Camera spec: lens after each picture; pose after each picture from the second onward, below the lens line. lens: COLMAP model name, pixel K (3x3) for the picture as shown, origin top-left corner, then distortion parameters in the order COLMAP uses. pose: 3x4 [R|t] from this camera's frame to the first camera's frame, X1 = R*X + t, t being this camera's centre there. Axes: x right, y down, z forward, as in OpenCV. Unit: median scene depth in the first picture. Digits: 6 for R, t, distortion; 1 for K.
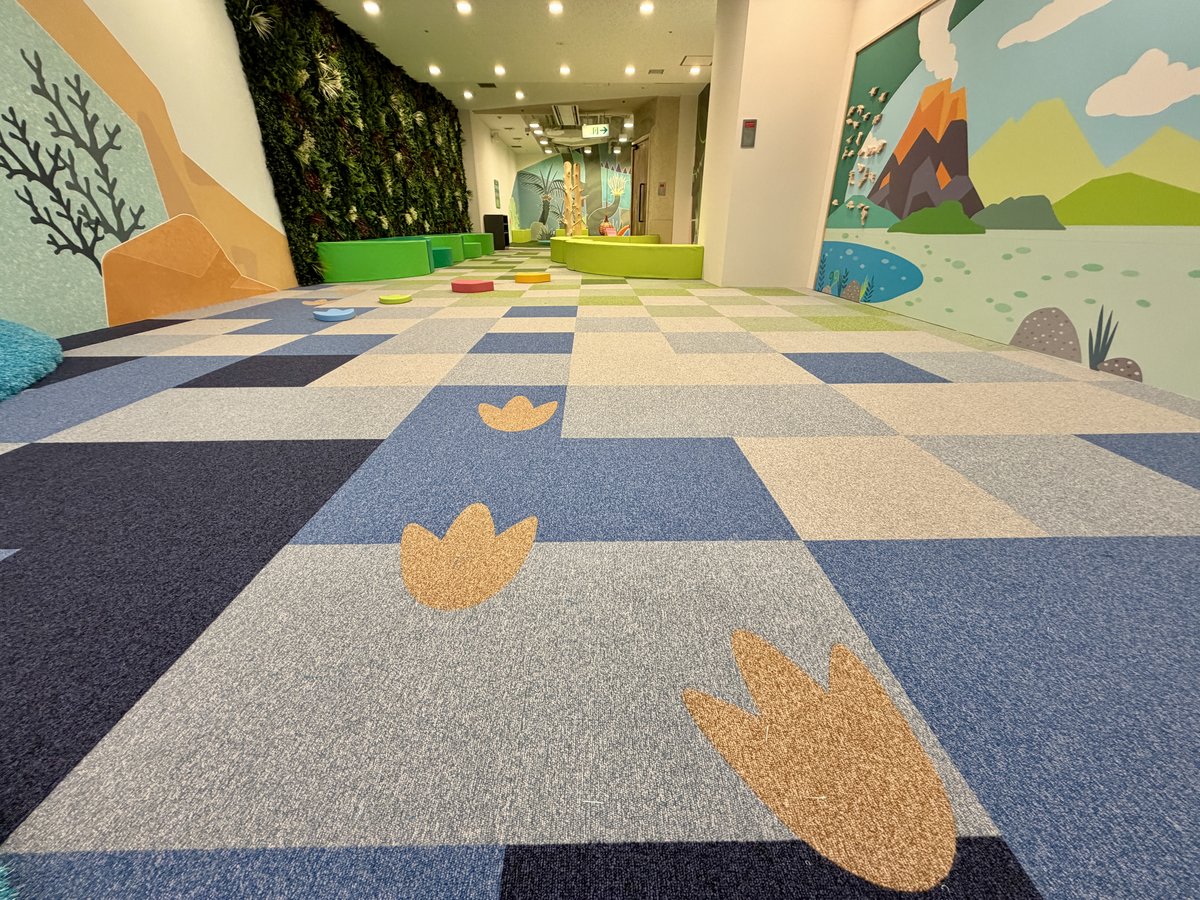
lens RADIAL K [[480.0, 0, 600.0], [0, 480.0, 450.0], [0, 0, 1]] dist [-0.000413, 0.000152]
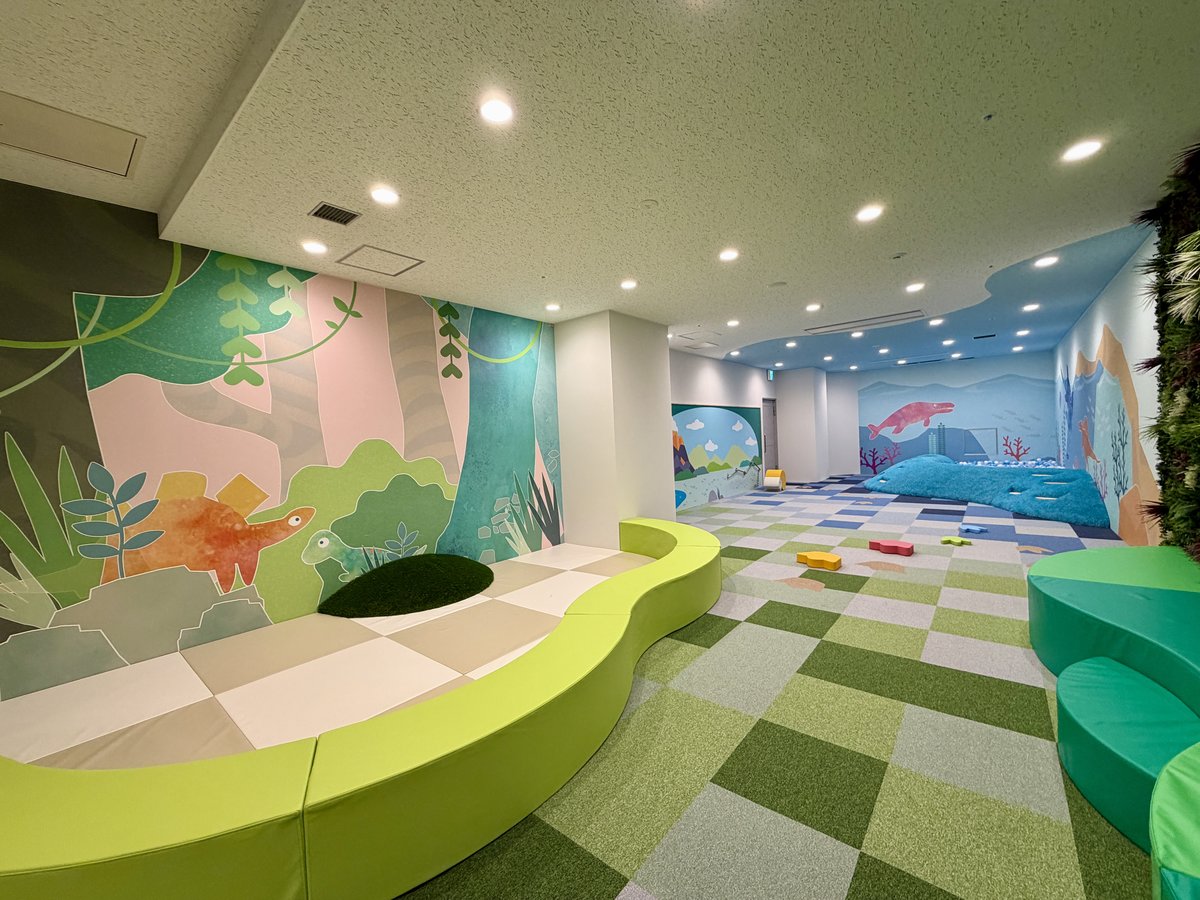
lens RADIAL K [[480.0, 0, 600.0], [0, 480.0, 450.0], [0, 0, 1]] dist [-0.000413, 0.000152]
pose [[-0.756818, 0.019385, 0.653338, -0.813817], [0.319147, 0.883267, 0.343488, -1.878754], [-0.570414, 0.468469, -0.674659, 3.374676]]
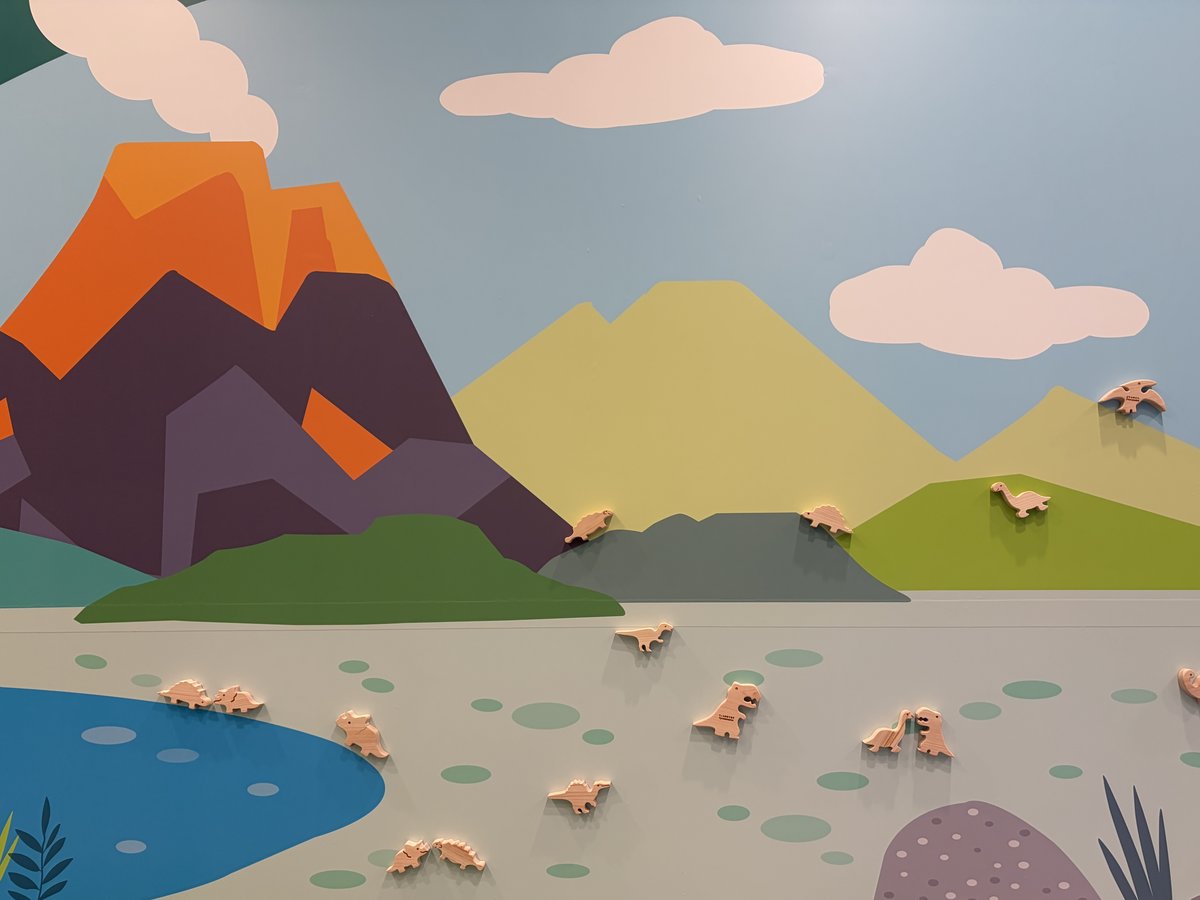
lens RADIAL K [[1034.8, 0, 600.0], [0, 1034.8, 450.0], [0, 0, 1]] dist [0.010721, -0.005267]
pose [[0.066244, 0.061628, 0.995898, 0.123019], [0.431407, 0.898212, -0.084279, -0.478248], [-0.899722, 0.435220, 0.032914, 0.908004]]
